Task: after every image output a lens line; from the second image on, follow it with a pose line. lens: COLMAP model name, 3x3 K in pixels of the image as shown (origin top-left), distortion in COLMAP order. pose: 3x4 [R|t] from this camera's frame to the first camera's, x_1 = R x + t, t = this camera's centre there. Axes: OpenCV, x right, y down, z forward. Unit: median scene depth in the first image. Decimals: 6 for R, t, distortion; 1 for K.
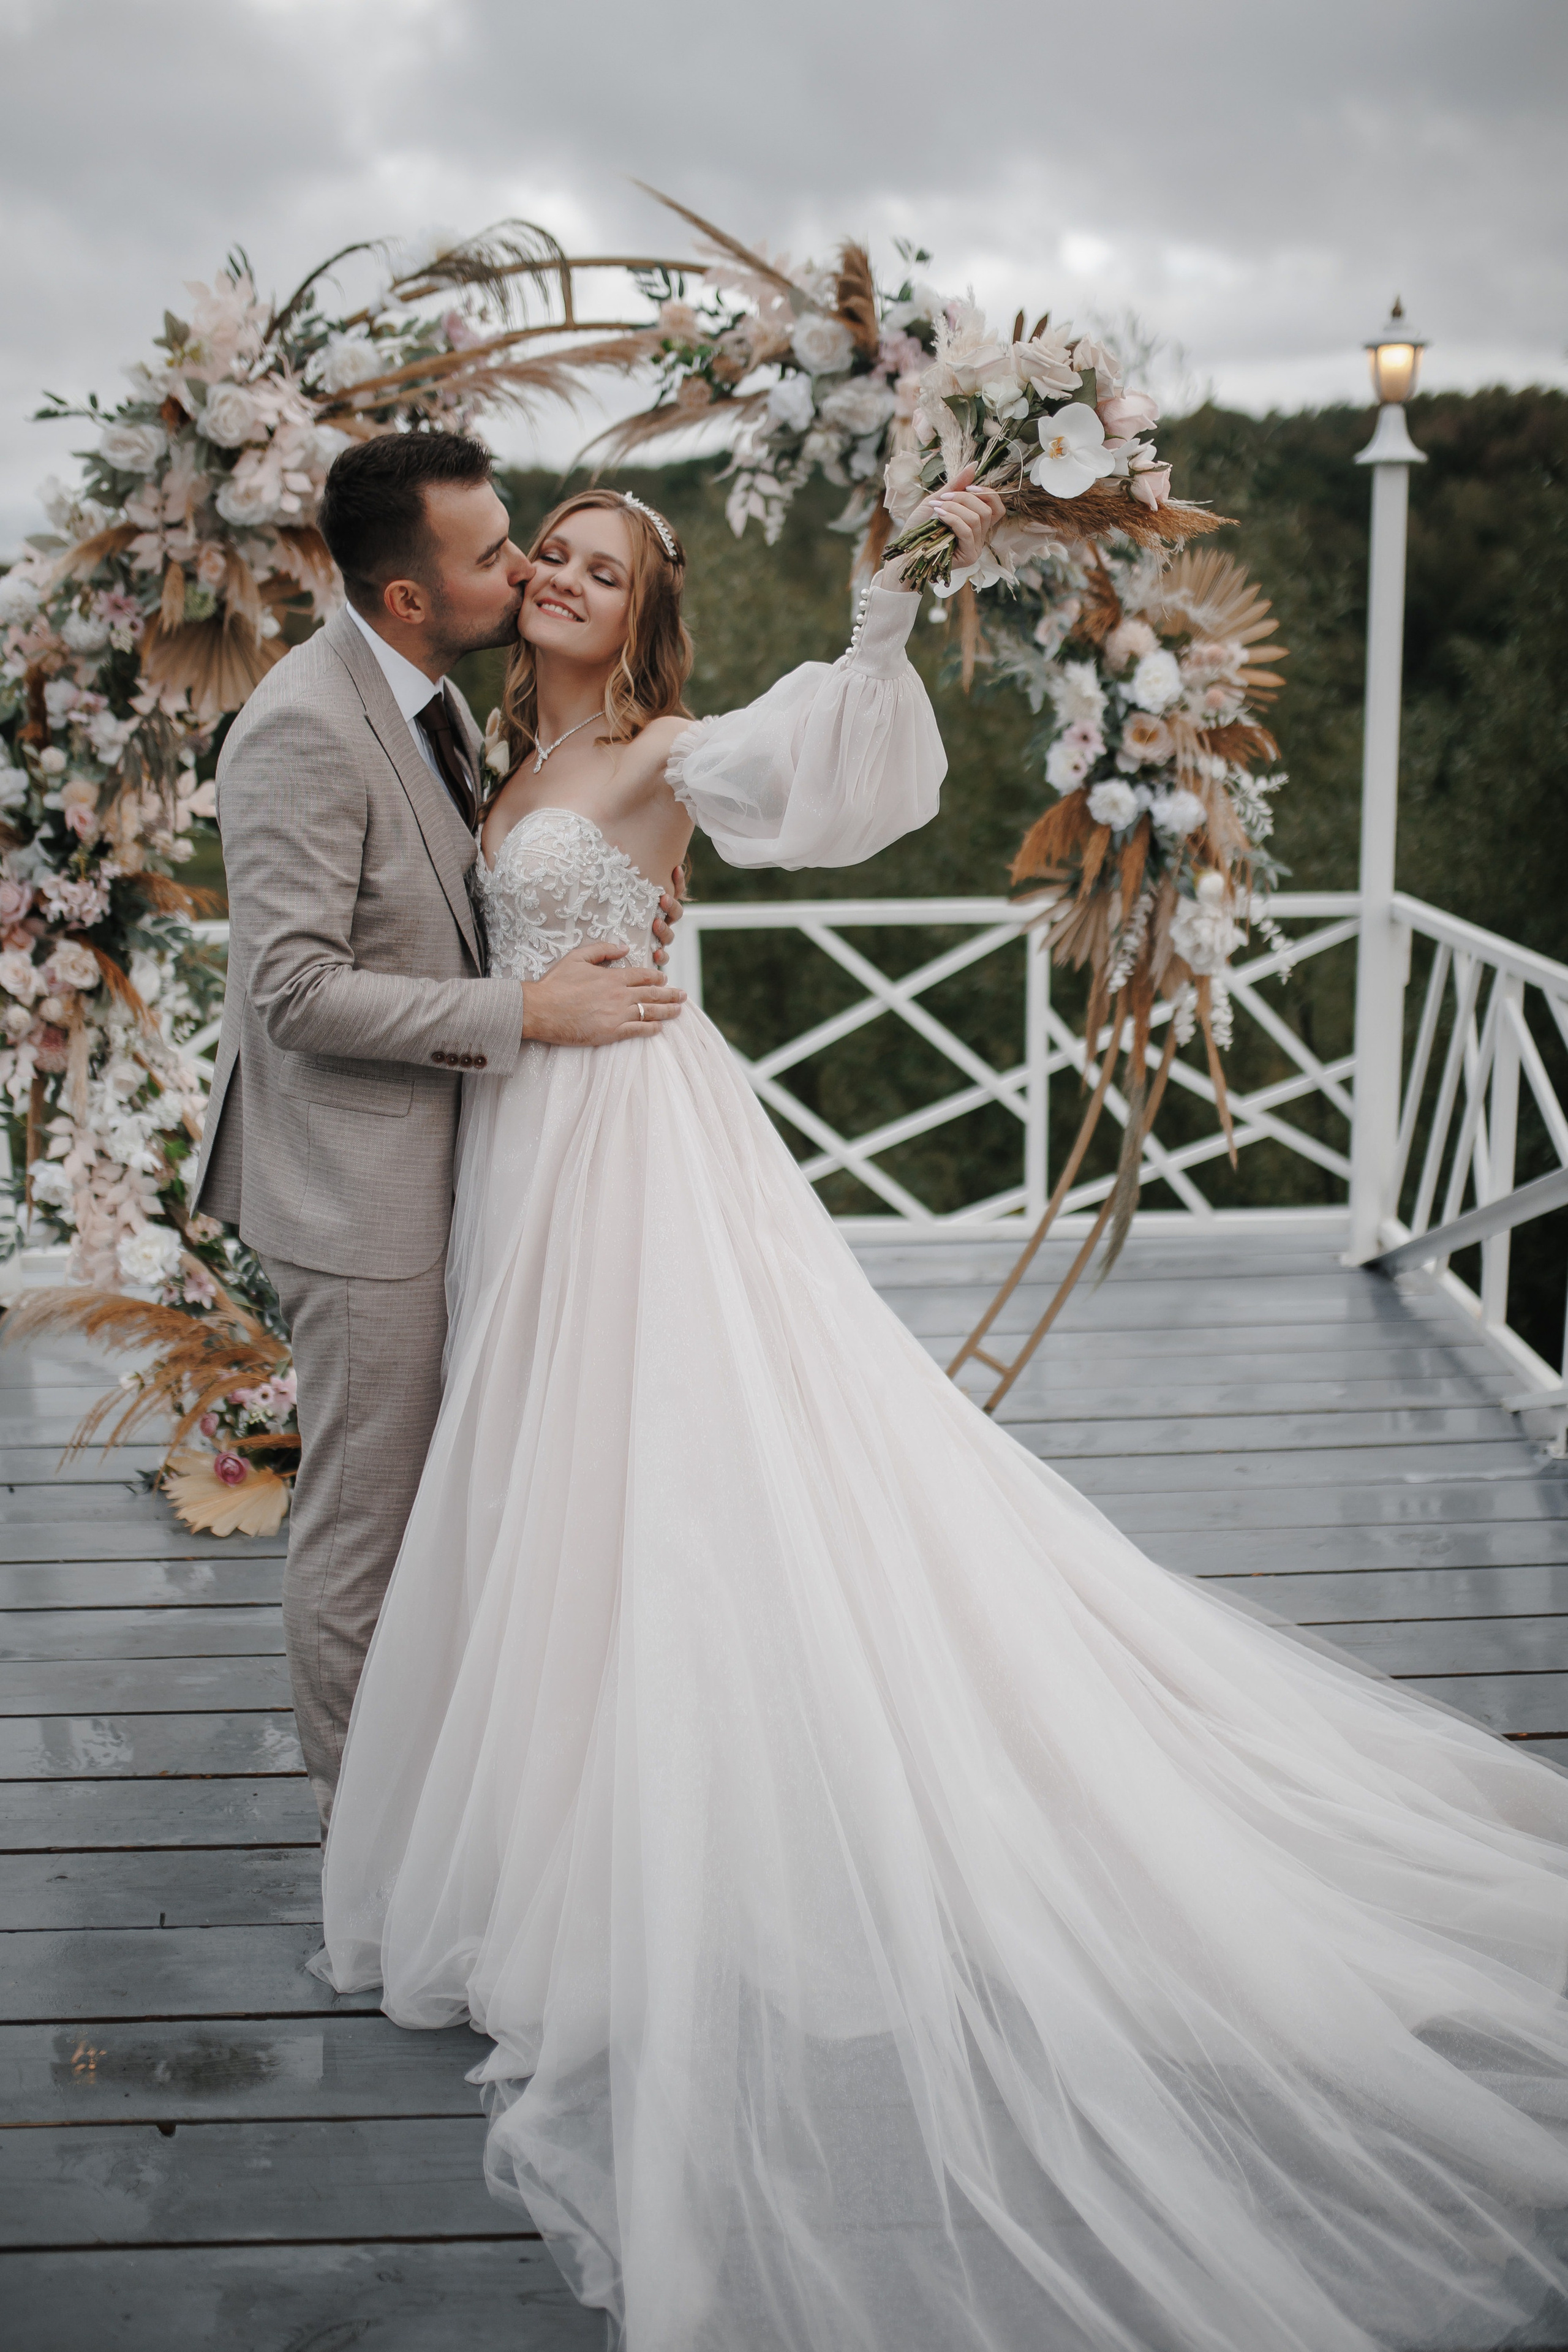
lens RADIAL K [[2362.5, 0, 784.0], [0, 2362.5, 1176.0], [0, 0, 1]] dist [-0.018582, -0.000909]
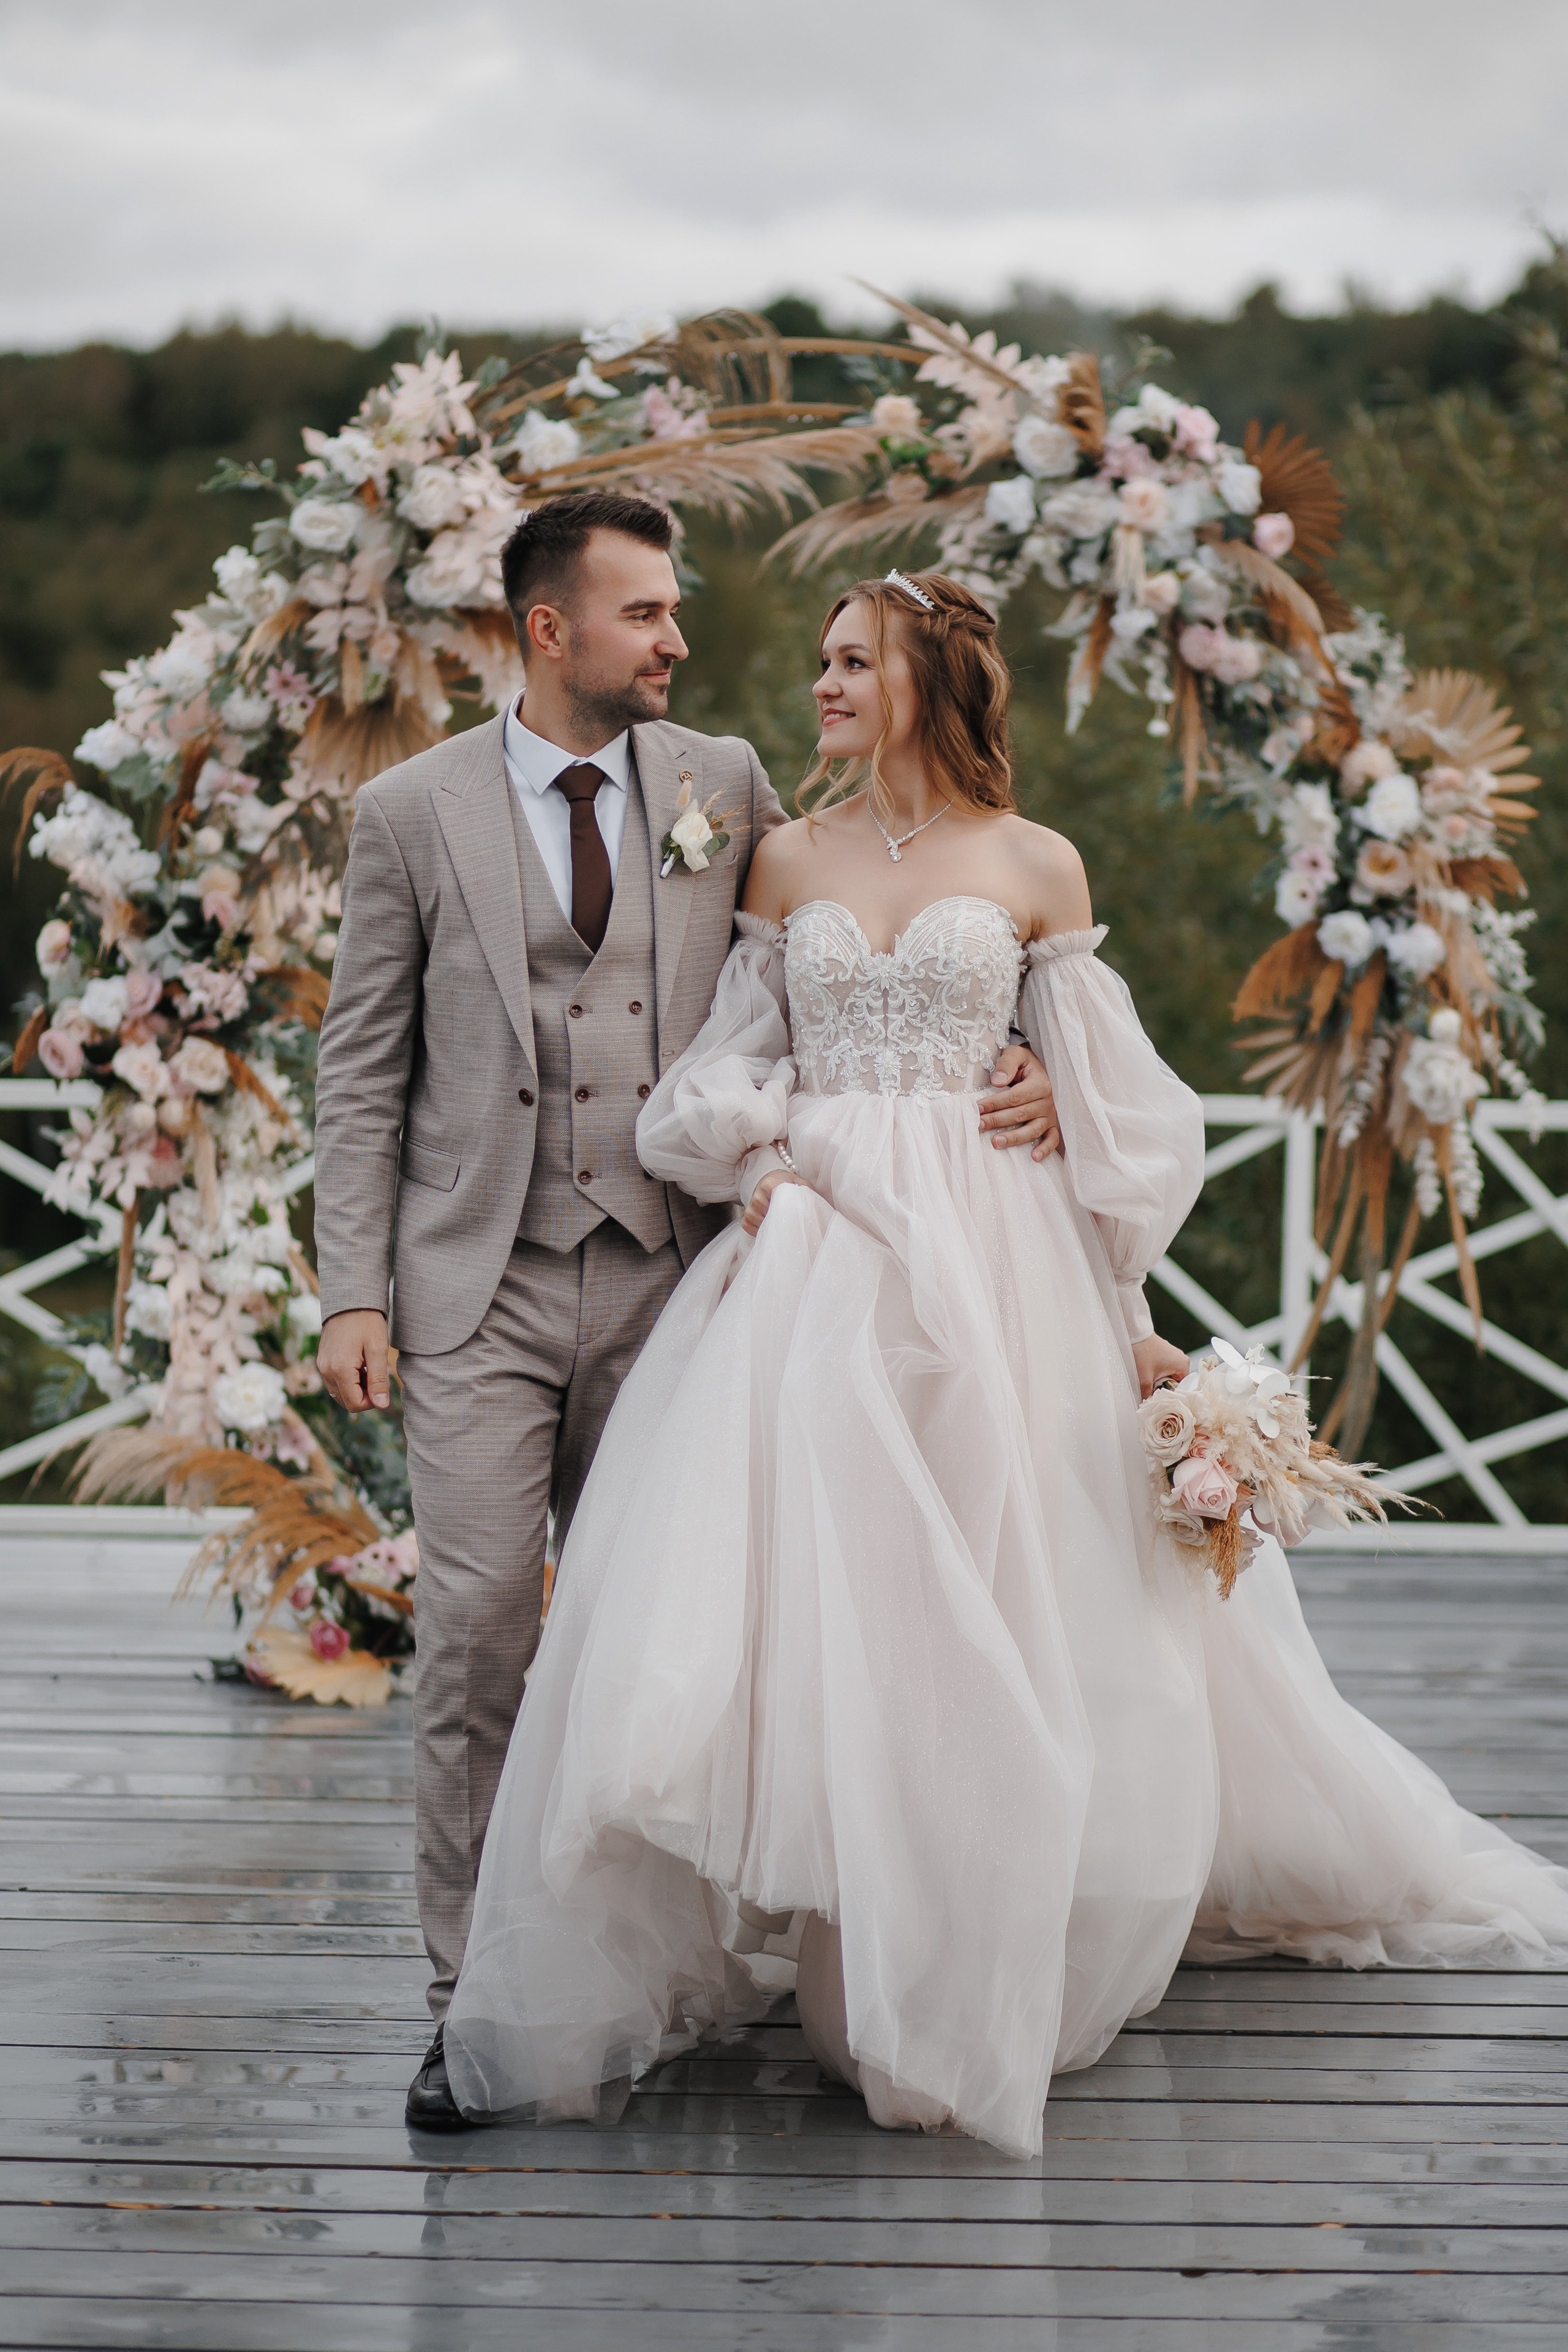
lens RADIAL K [[6150.6, 0, 784.0], [0, 6150.6, 1176.0], [0, 0, 1]] dist [-0.002792, -0.048461]
pose [[0.998995, 0.040219, -0.019805, -0.027301], [-0.042849, 0.986513, -0.157972, 0.322496], [0.013184, 0.158662, 0.987245, -1.353390]]
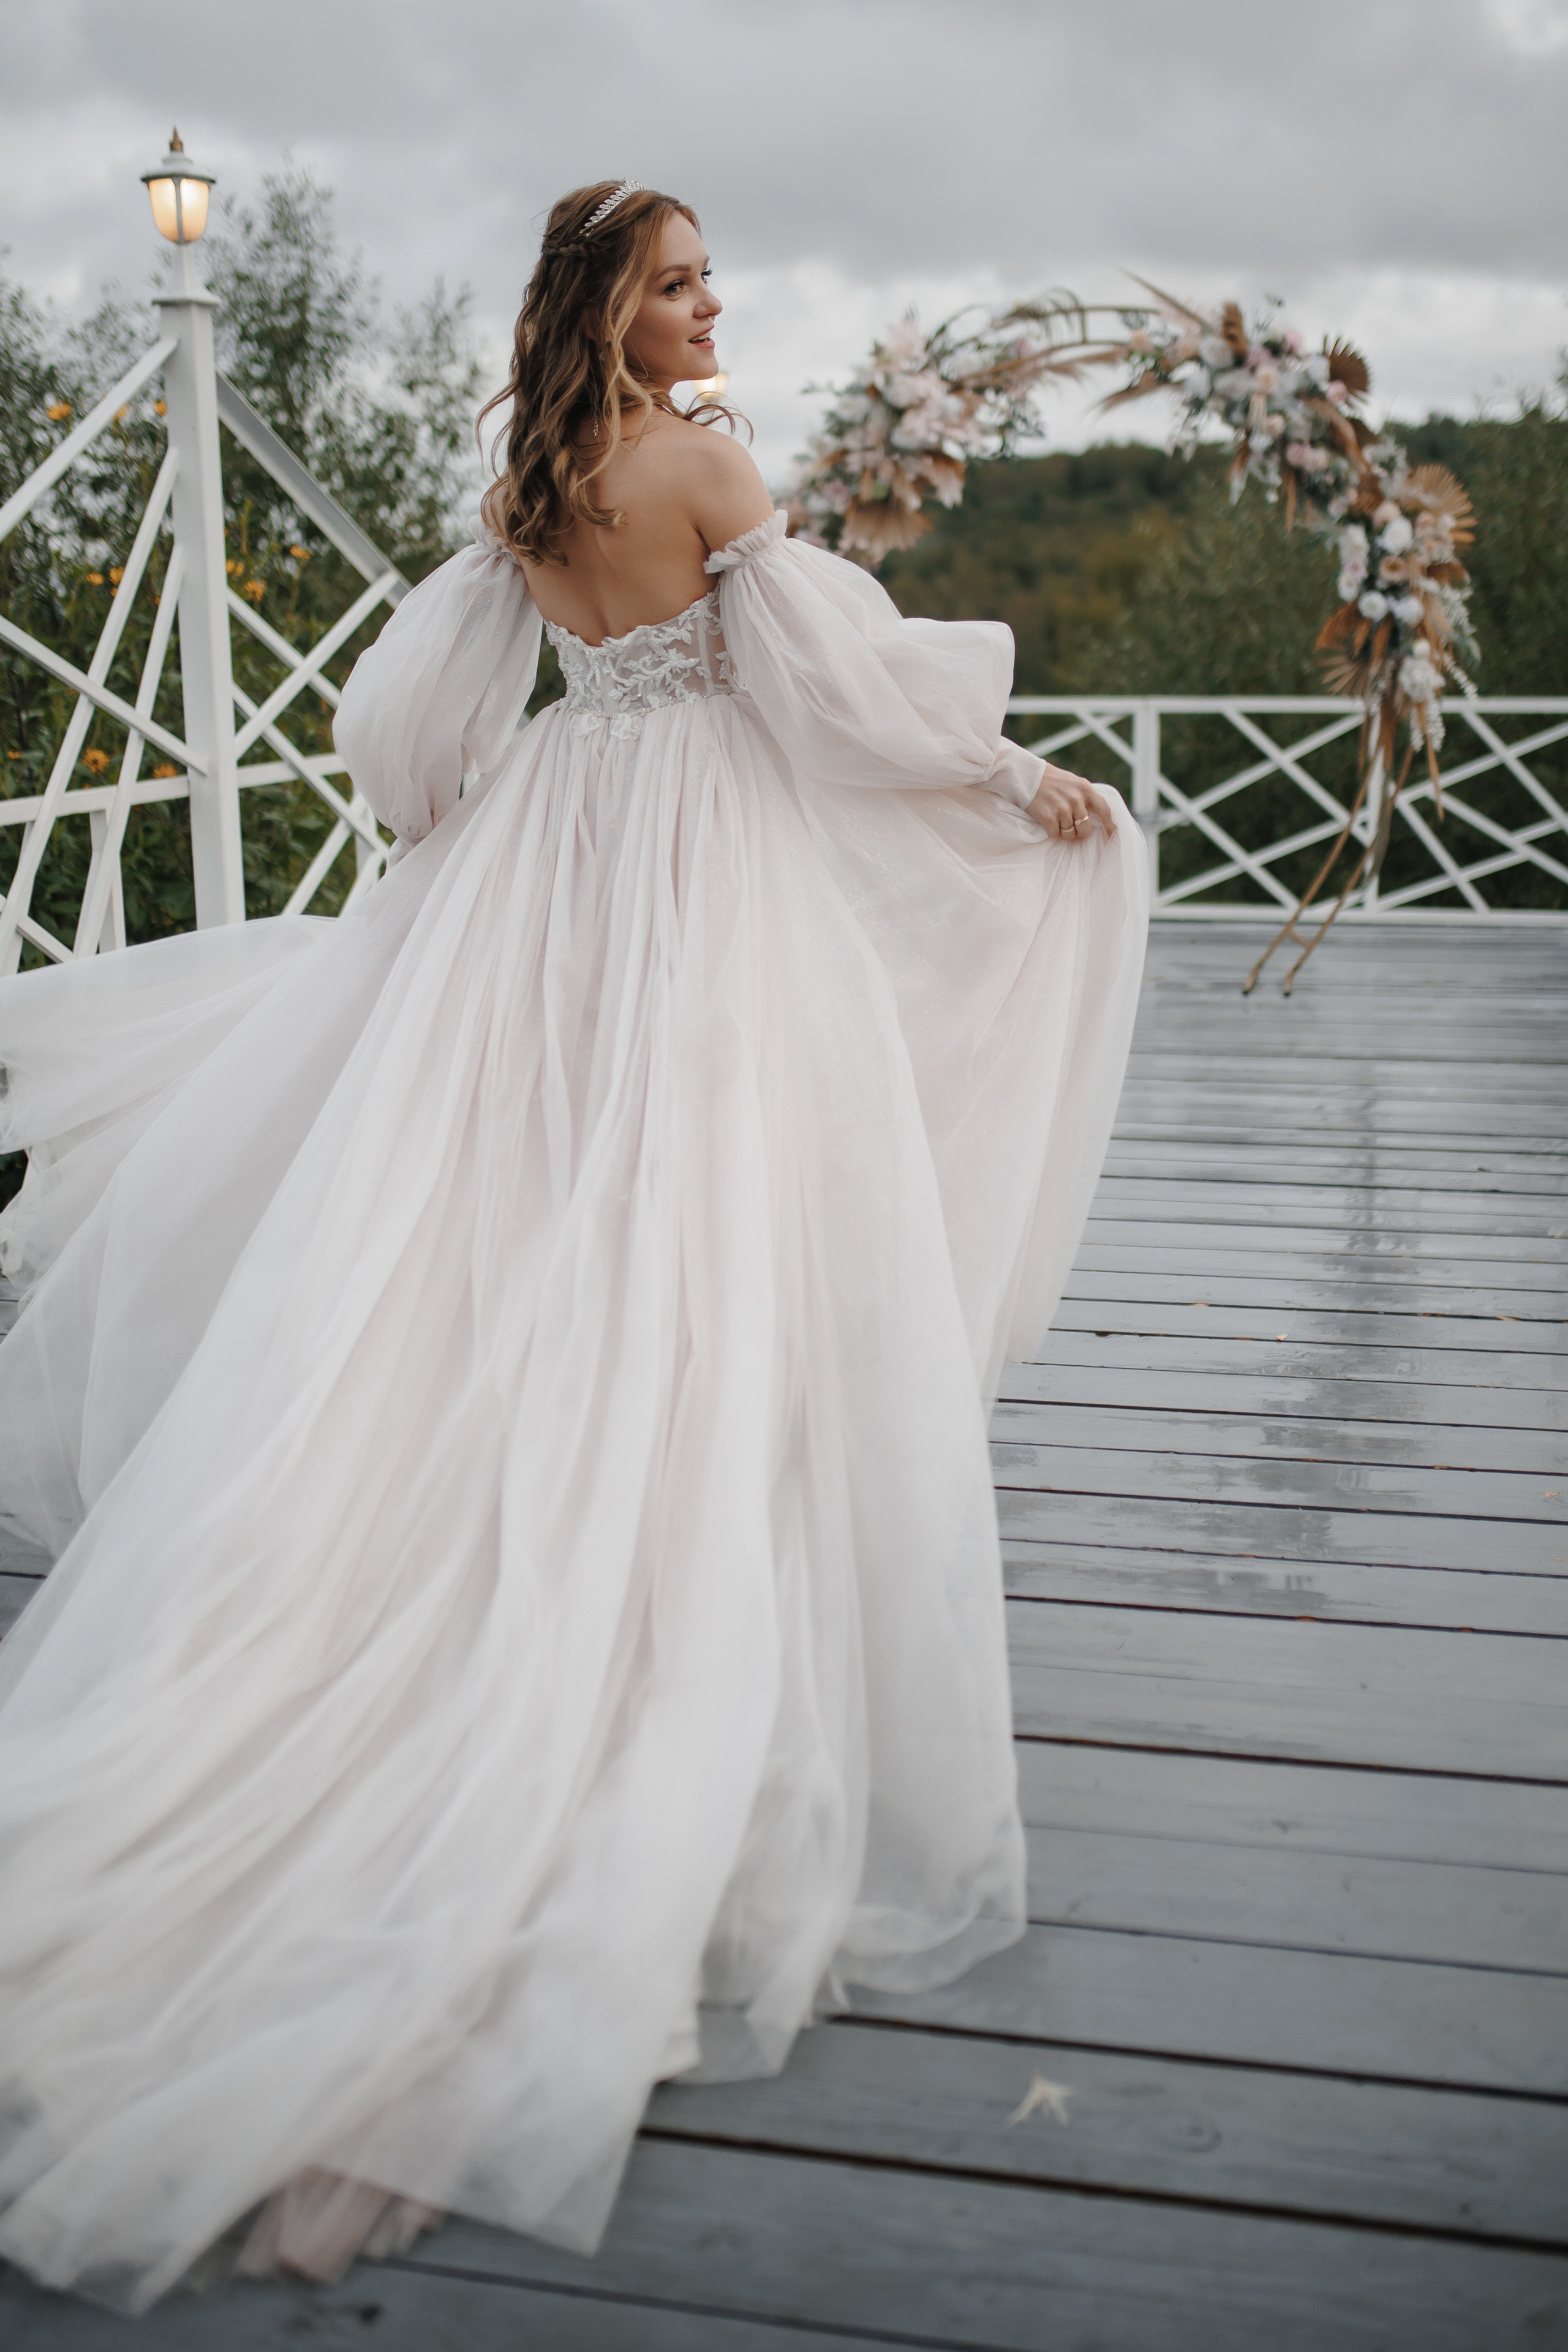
lens RADIAL K [[2370.9, 0, 787.0], [0, 2370.9, 1092.7], [0, 0, 1]] dist [-0.027826, -0.006251]
pose [[0.970973, 0.061688, -0.231099, 0.146819], [-0.067495, 0.997570, -0.017299, 0.273003], [0.229470, 0.032395, 0.972776, -0.834884]]
